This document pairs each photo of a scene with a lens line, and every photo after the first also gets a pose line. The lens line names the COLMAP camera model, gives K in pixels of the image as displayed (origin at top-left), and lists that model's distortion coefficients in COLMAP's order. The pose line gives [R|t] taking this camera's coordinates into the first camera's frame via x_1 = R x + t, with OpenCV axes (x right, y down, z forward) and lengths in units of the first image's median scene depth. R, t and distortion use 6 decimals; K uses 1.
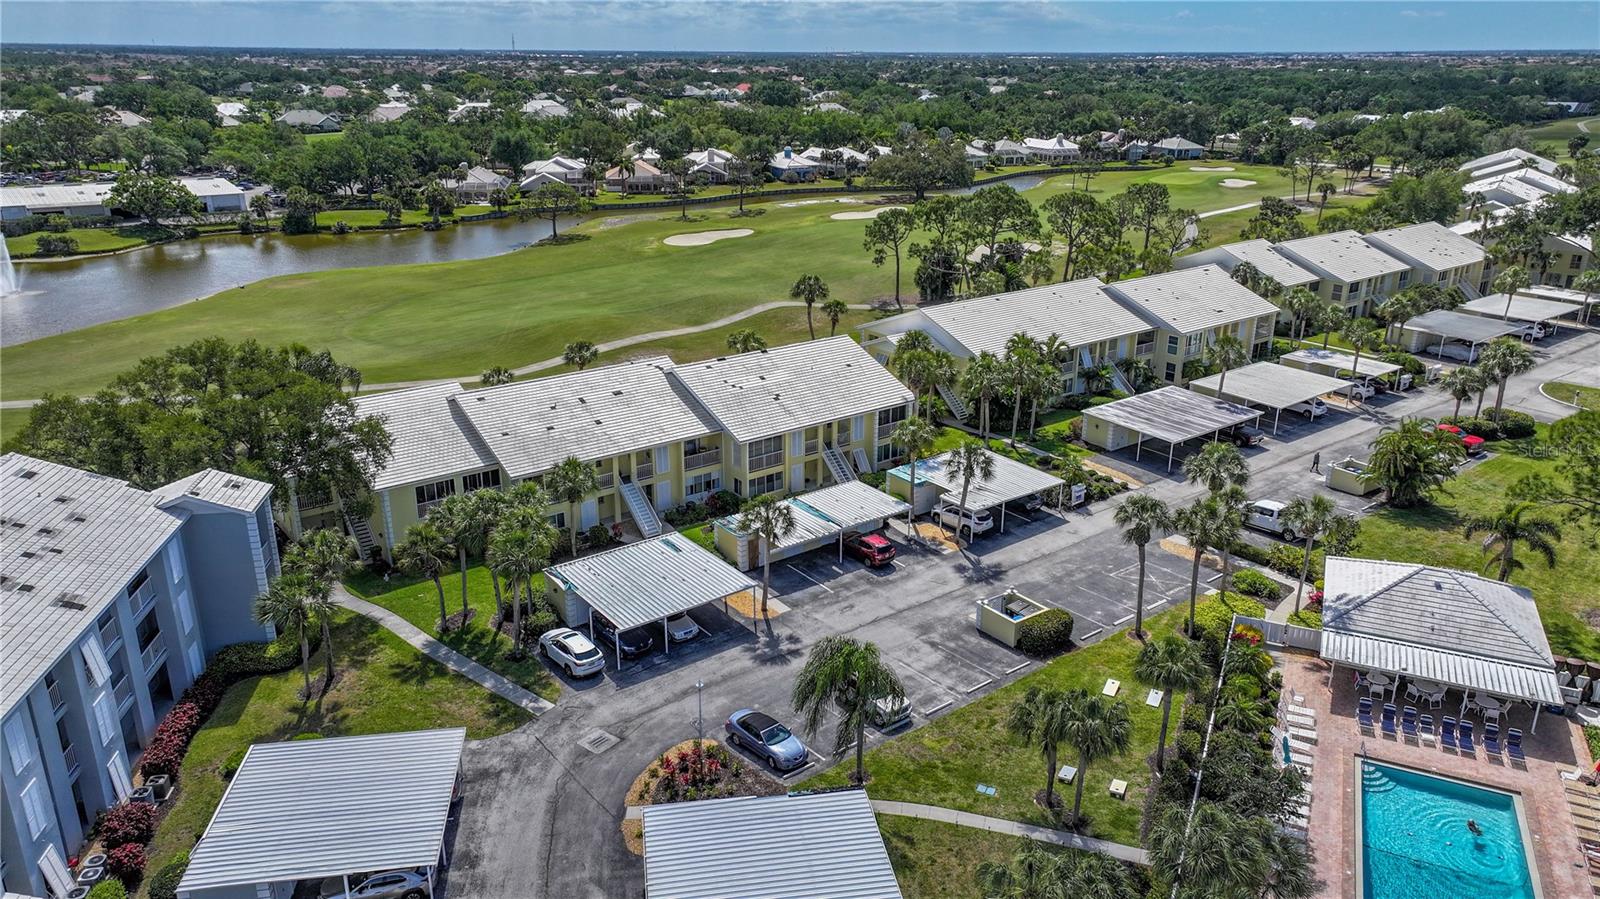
lens RADIAL K [[1093.1, 0, 800.0], [0, 1093.1, 449.5], [0, 0, 1]] dist [0.003843, 0.003178]
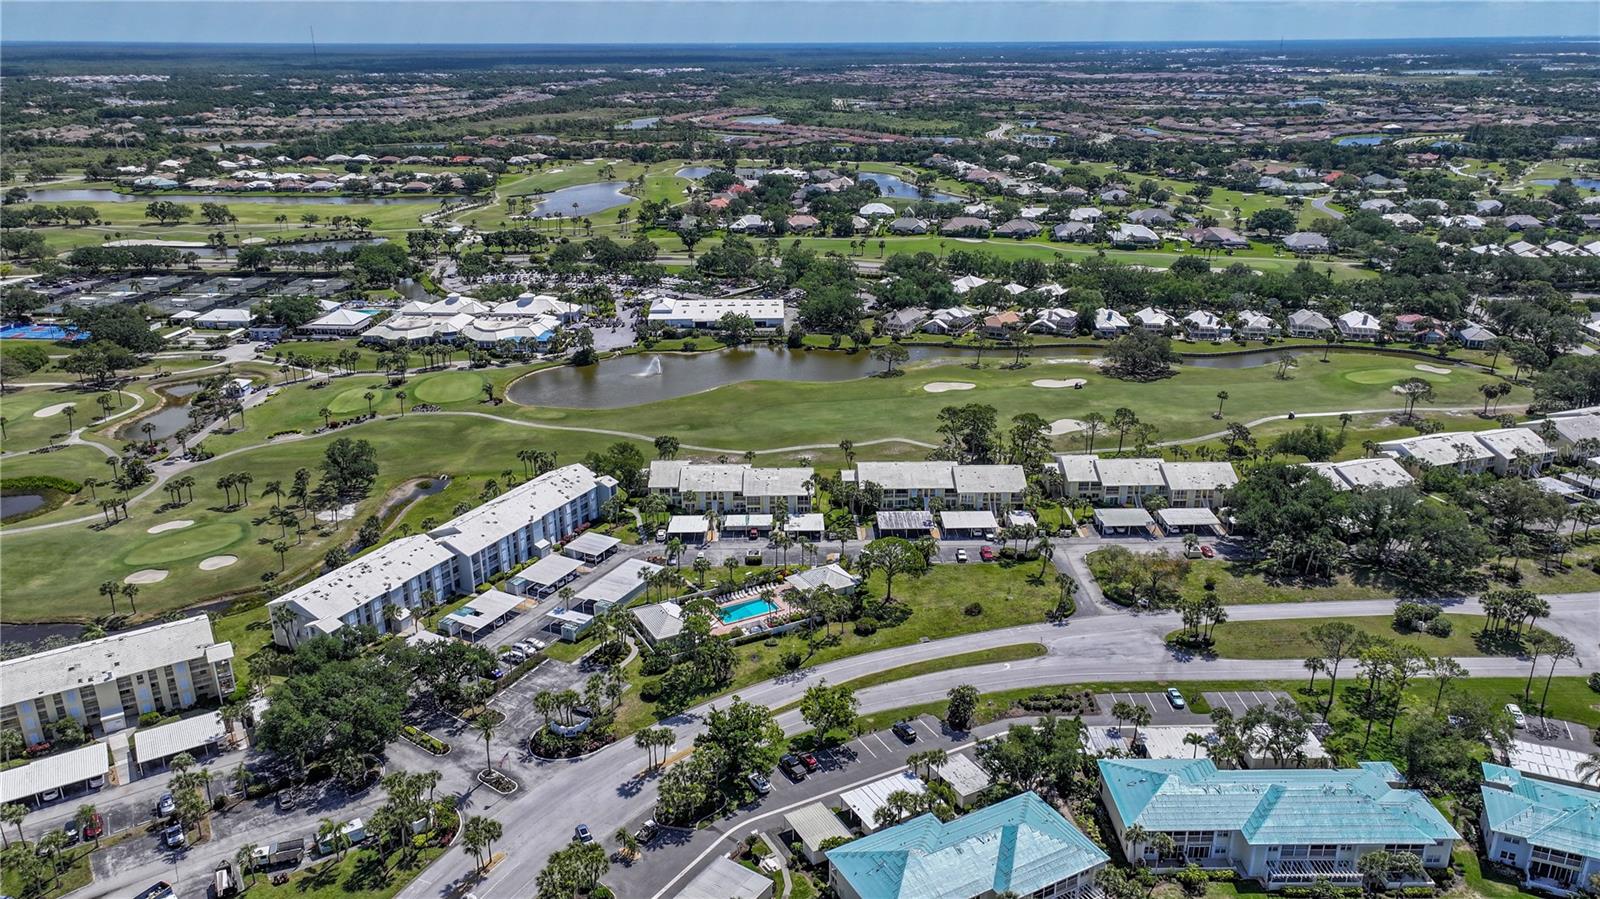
lens RADIAL K [[1093.1, 0, 800.0], [0, 1093.1, 449.5], [0, 0, 1]] dist [0.003843, 0.003178]
pose [[0.800025, 0.188653, -0.569535, 0.744627], [-0.187689, 0.980328, 0.061078, -0.144250], [0.569854, 0.058032, 0.819695, -0.631297]]
